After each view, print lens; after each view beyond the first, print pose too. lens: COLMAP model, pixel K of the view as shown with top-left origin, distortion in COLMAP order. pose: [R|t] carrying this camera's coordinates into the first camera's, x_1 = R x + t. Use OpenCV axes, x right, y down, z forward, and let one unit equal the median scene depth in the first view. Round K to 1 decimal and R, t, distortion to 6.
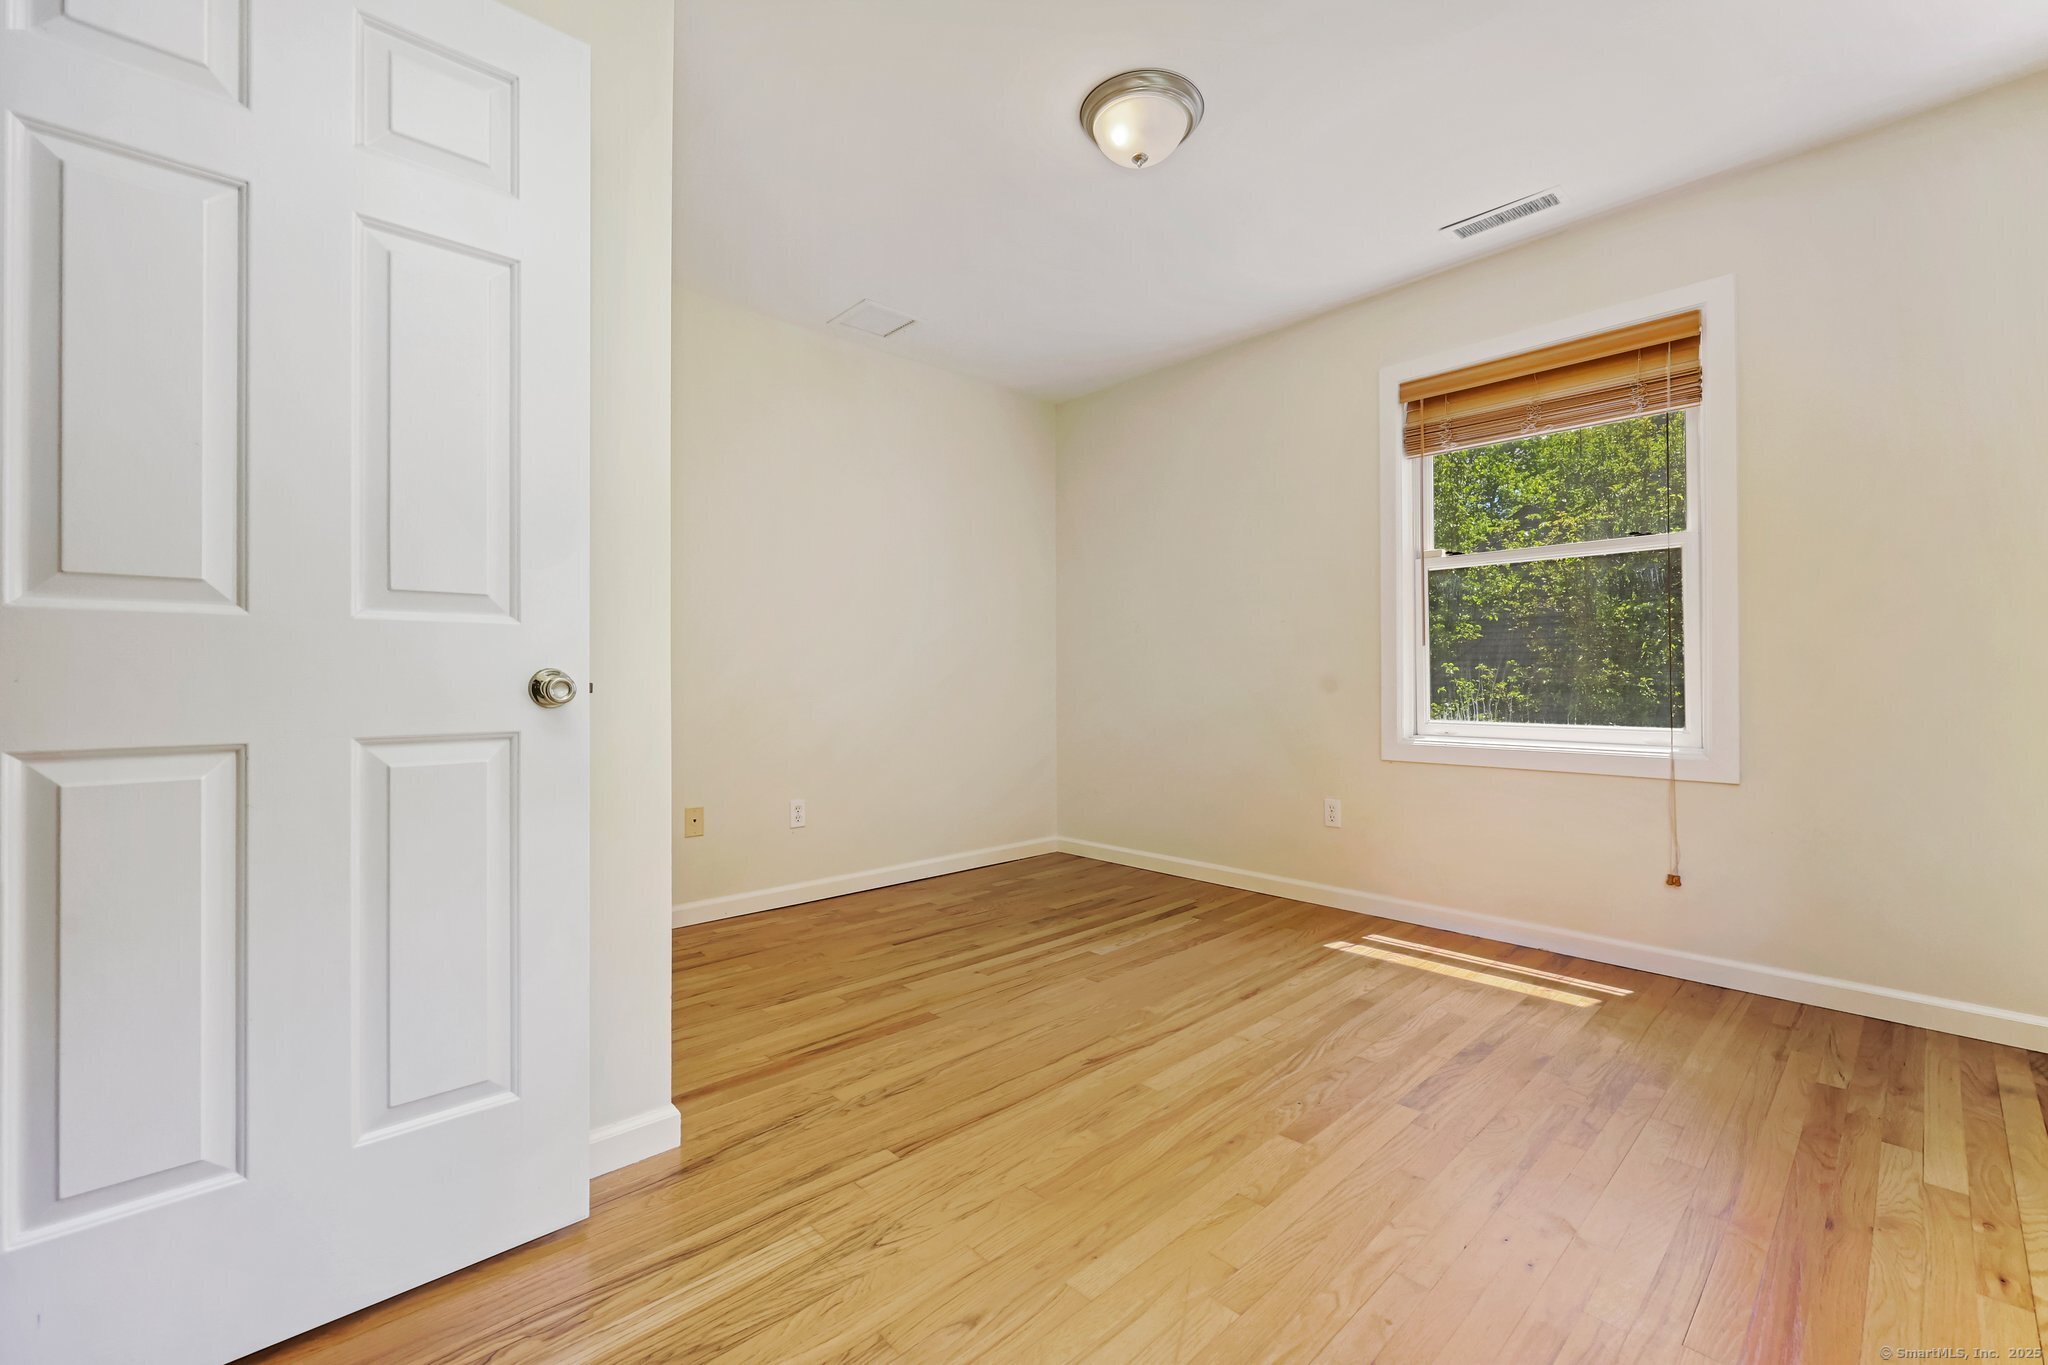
lens RADIAL K [[842.6, 0, 1035.7], [0, 842.6, 671.1], [0, 0, 1]] dist [0.000359, 0.000327]
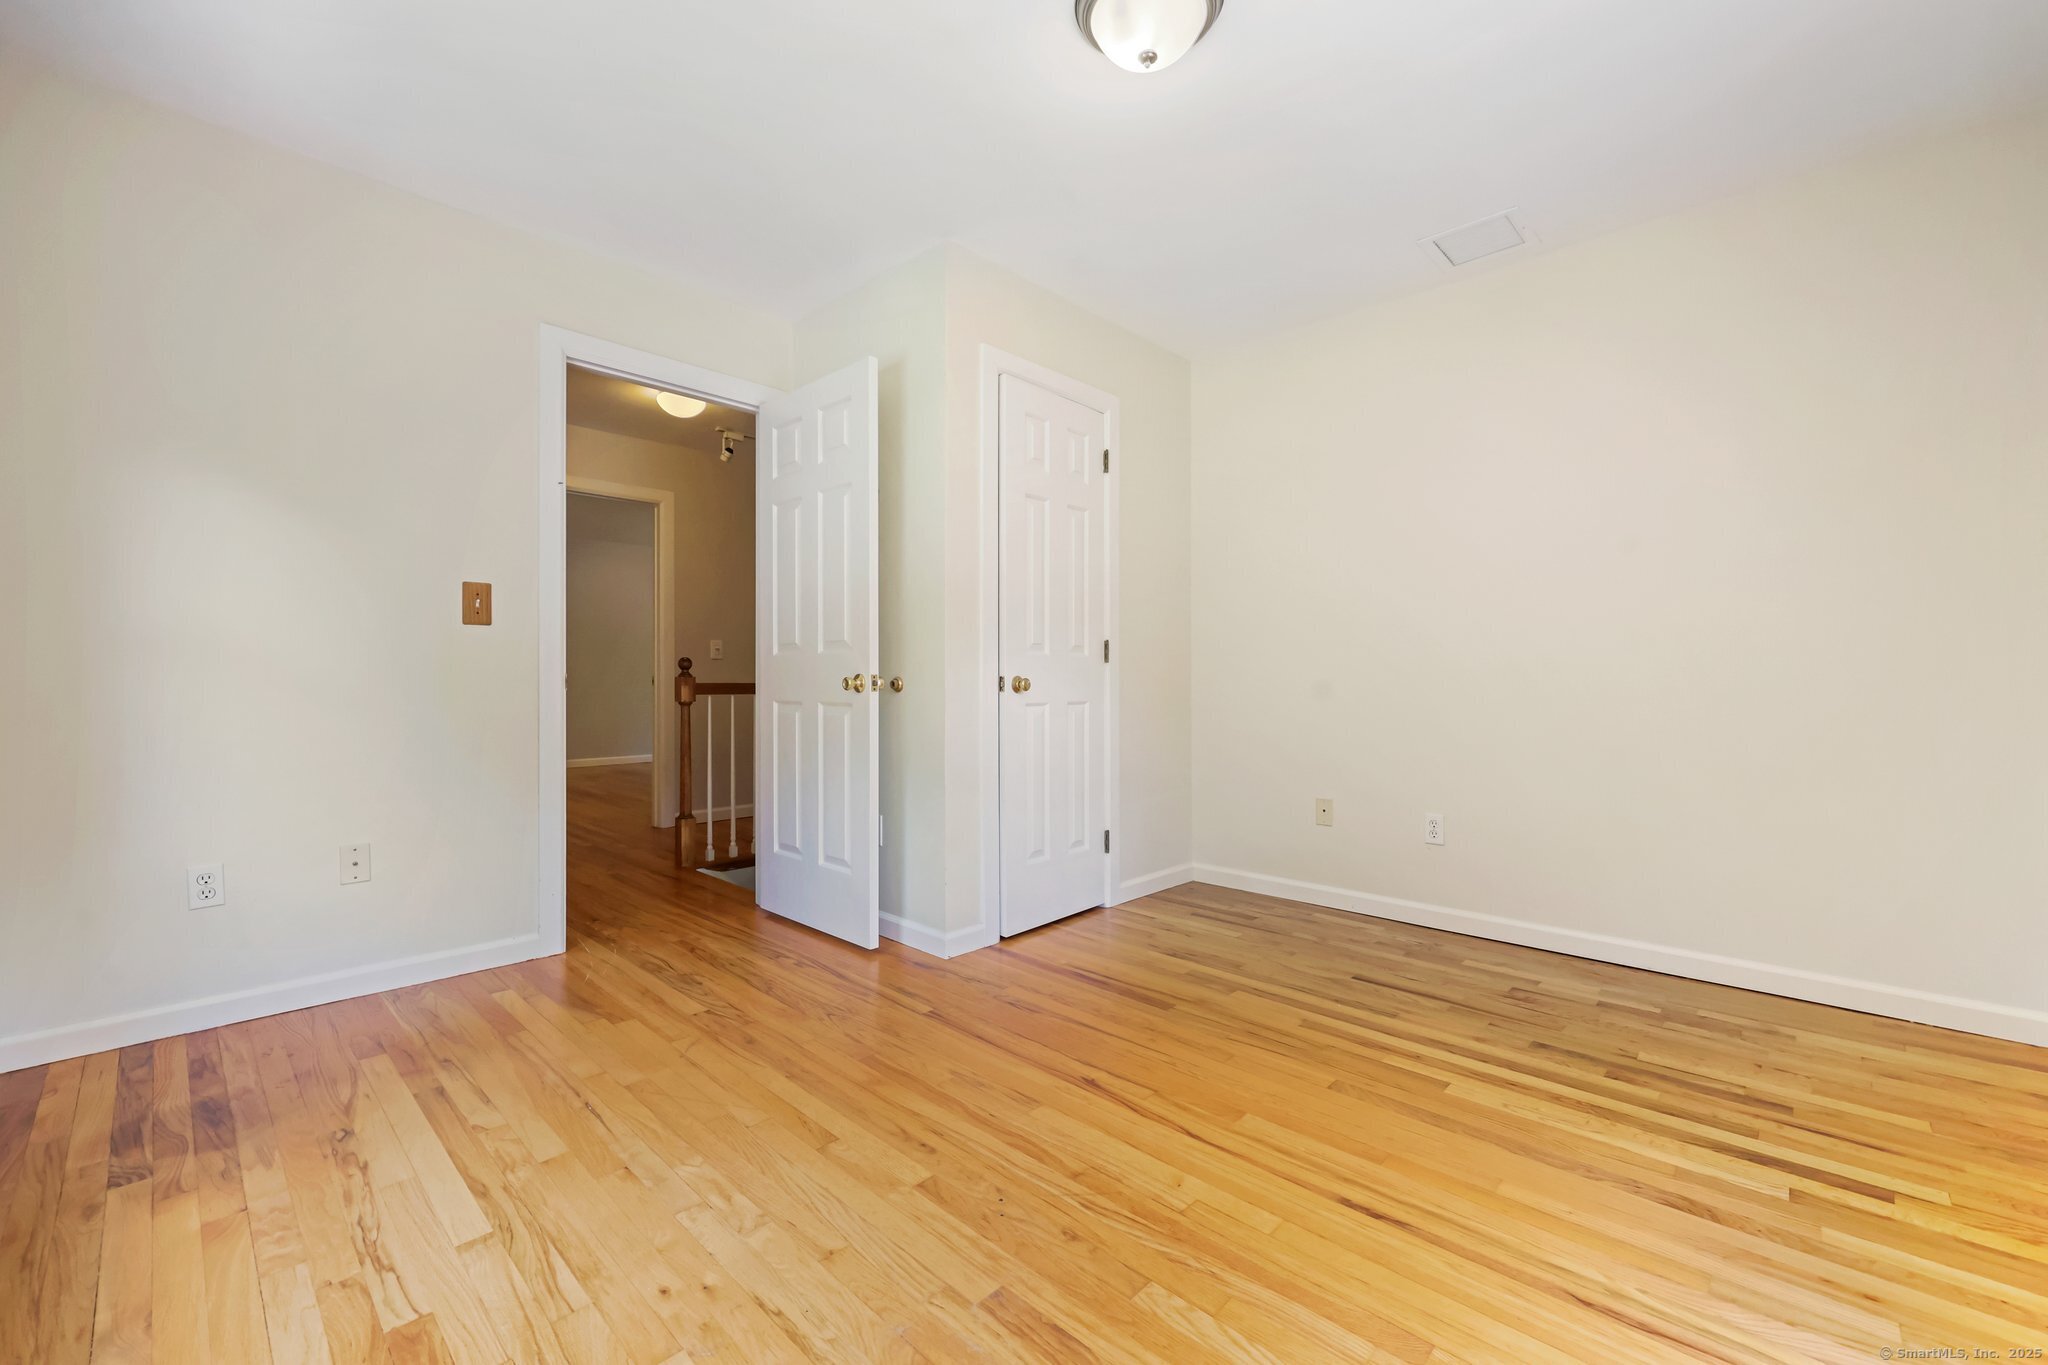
lens RADIAL K [[834.0, 0, 1027.5], [0, 834.0, 676.2], [0, 0, 1]] dist [-0.000272, 0.000078]
pose [[0.048134, -0.001167, -0.998840, 0.827945], [0.007675, 0.999970, -0.000799, 0.004329], [0.998811, -0.007627, 0.048142, 0.730776]]
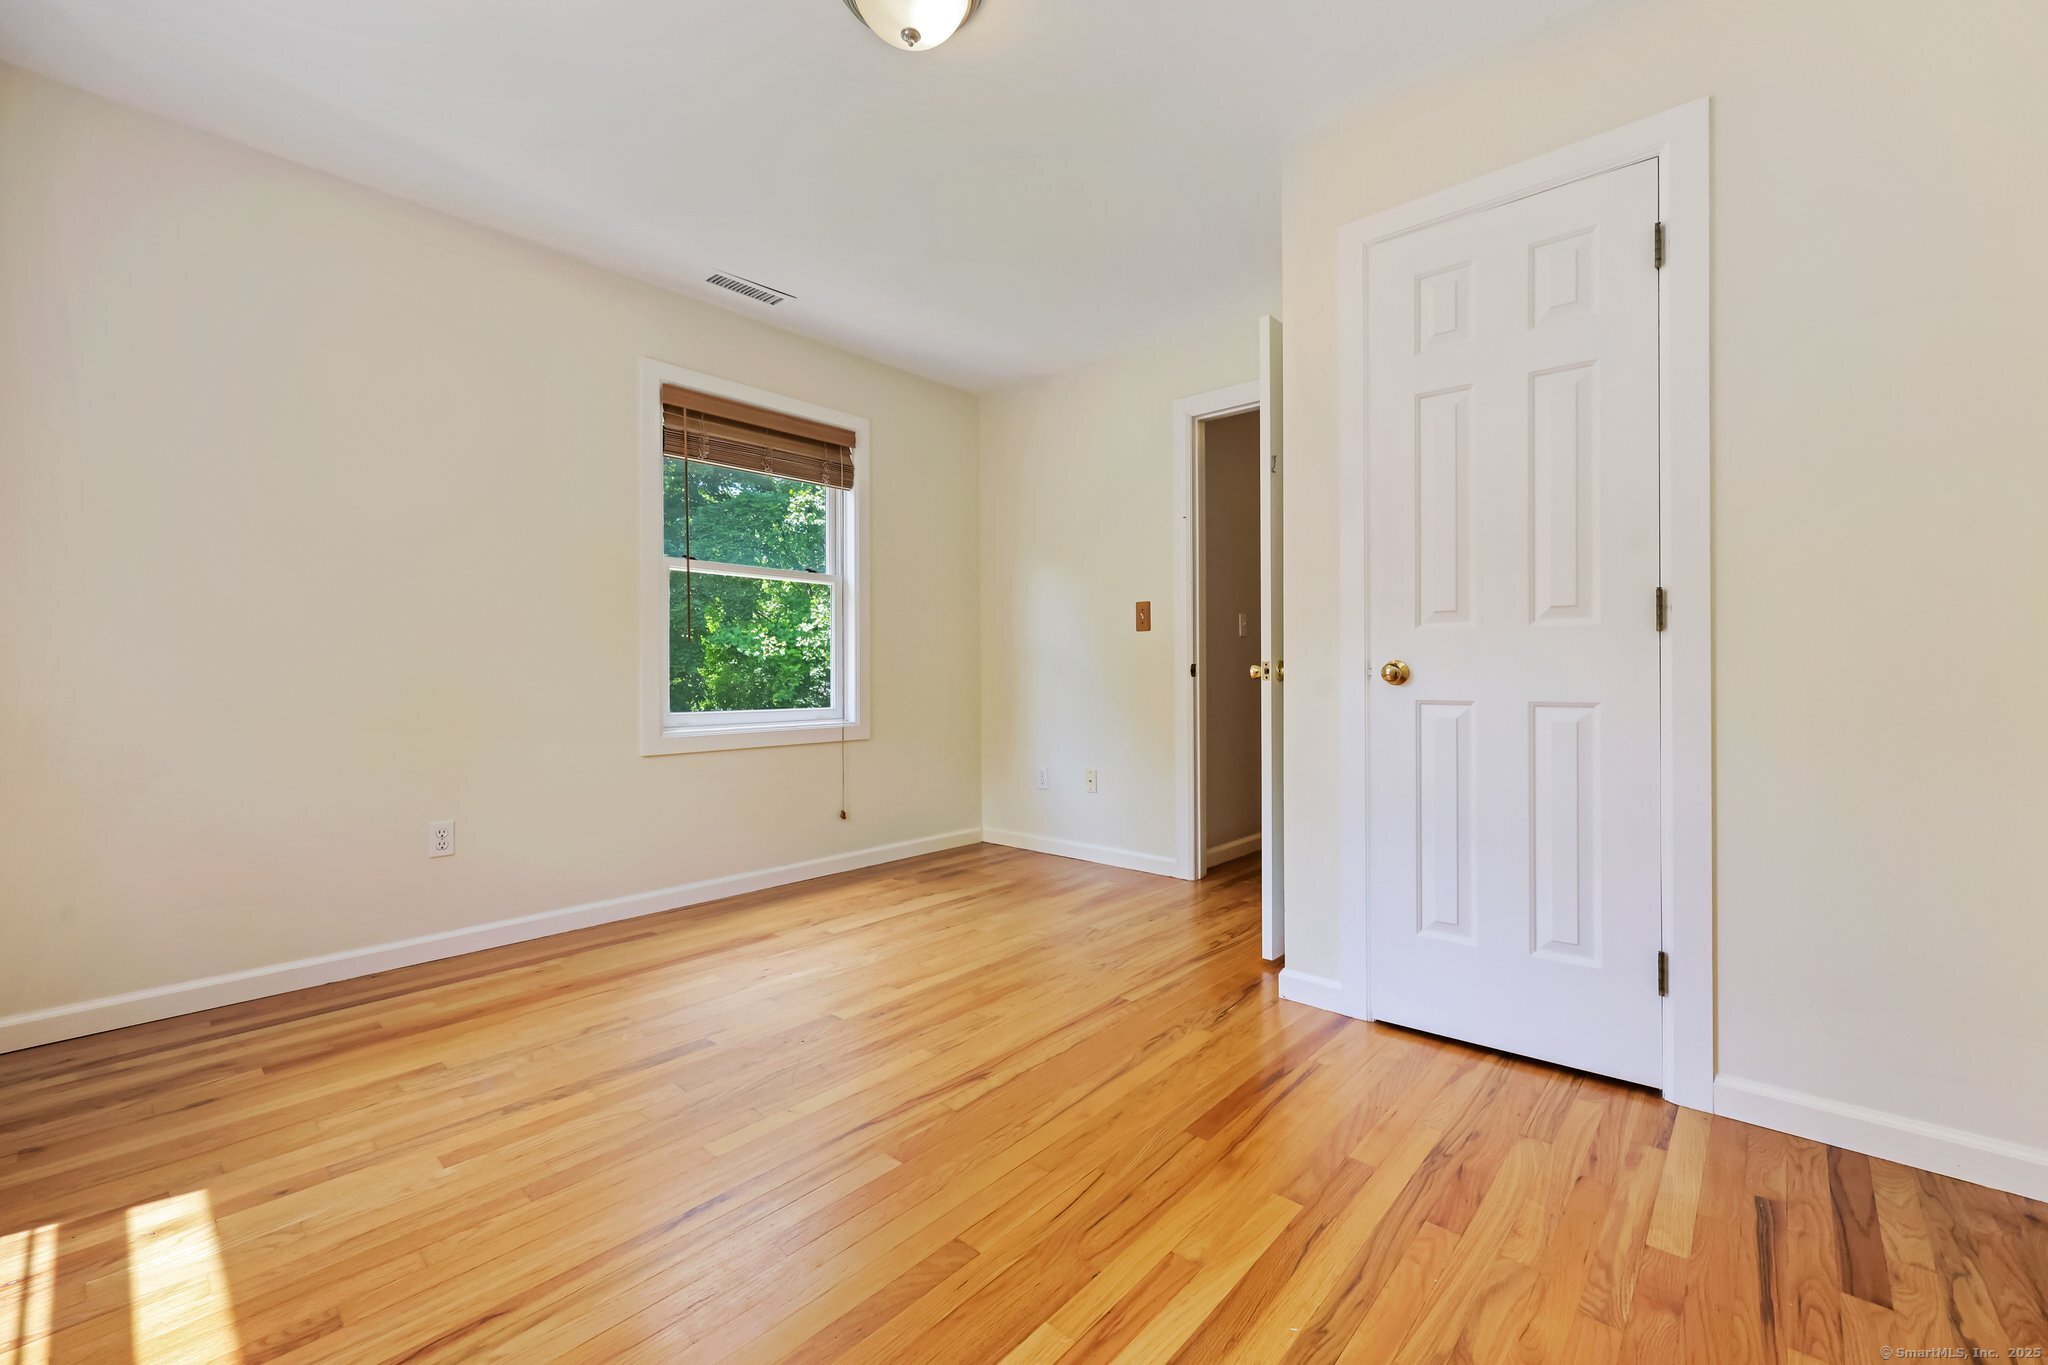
lens RADIAL K [[834.0, 0, 1027.5], [0, 834.0, 676.2], [0, 0, 1]] dist [-0.000272, 0.000078]
pose [[-0.996710, 0.008972, -0.080549, 0.070936], [0.009218, 0.999954, -0.002690, 0.017018], [0.080521, -0.003424, -0.996747, 1.588893]]
